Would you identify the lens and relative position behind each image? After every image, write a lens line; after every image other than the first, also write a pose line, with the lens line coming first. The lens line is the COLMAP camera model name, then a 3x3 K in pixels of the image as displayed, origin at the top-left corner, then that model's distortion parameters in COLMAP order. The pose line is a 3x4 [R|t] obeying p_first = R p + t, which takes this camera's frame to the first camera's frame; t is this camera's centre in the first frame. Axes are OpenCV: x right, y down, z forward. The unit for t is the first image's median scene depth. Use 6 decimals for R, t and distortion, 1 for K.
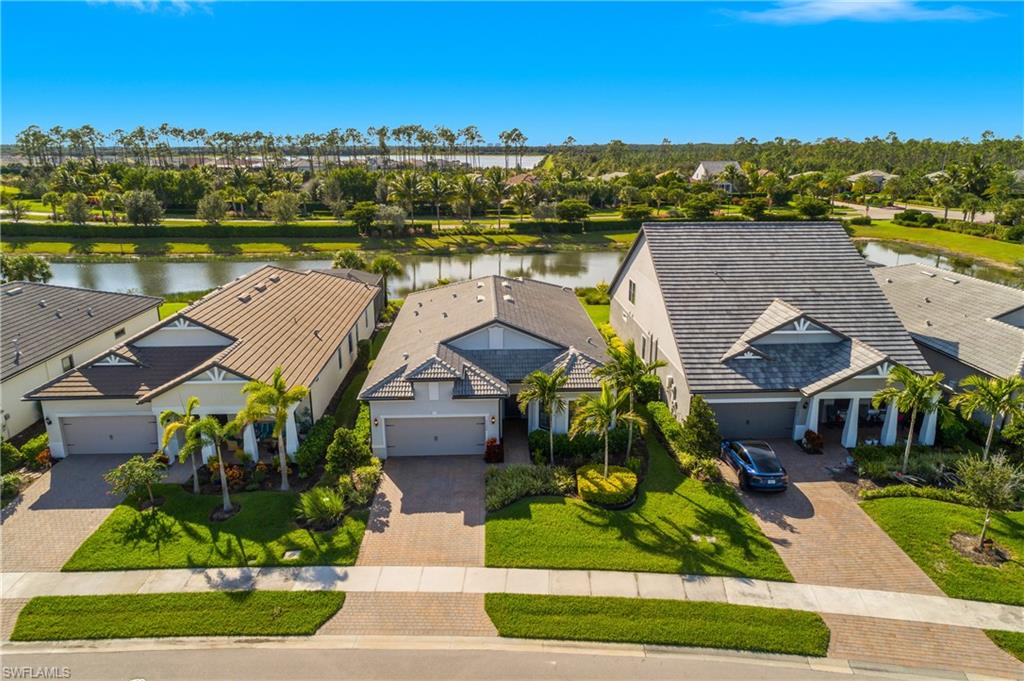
lens RADIAL K [[682.8, 0, 512.0], [0, 682.8, 340.5], [0, 0, 1]] dist [-0.007590, 0.001941]
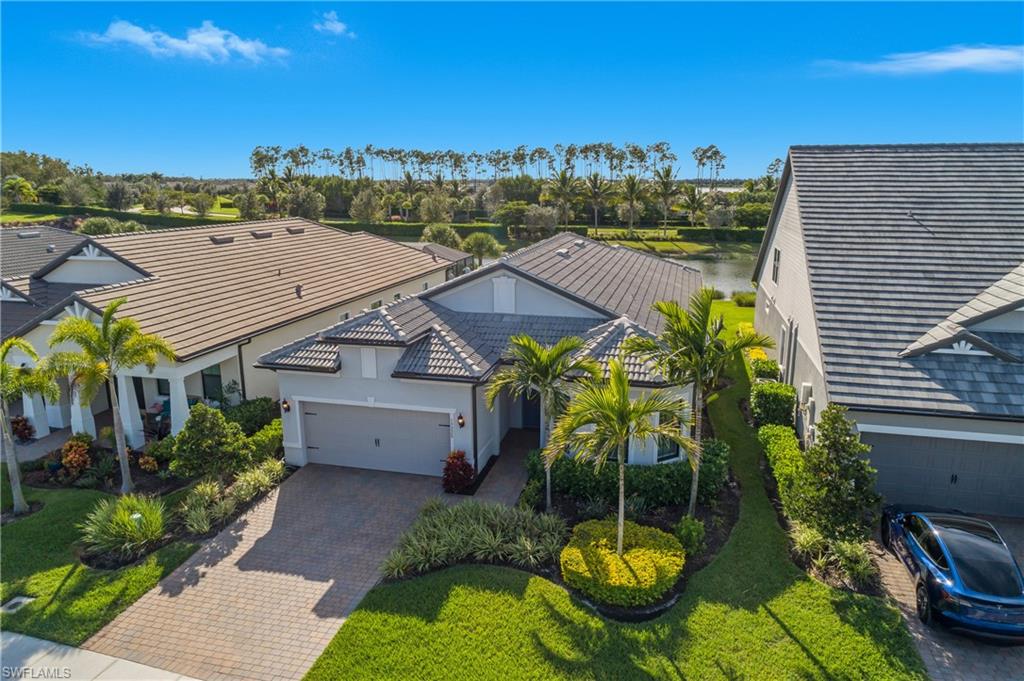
lens RADIAL K [[682.8, 0, 512.0], [0, 682.8, 340.5], [0, 0, 1]] dist [-0.007590, 0.001941]
pose [[0.957954, 0.065644, -0.279310, 0.167535], [-0.078883, 0.996219, -0.036413, 0.062418], [0.275864, 0.056915, 0.959510, 0.421862]]
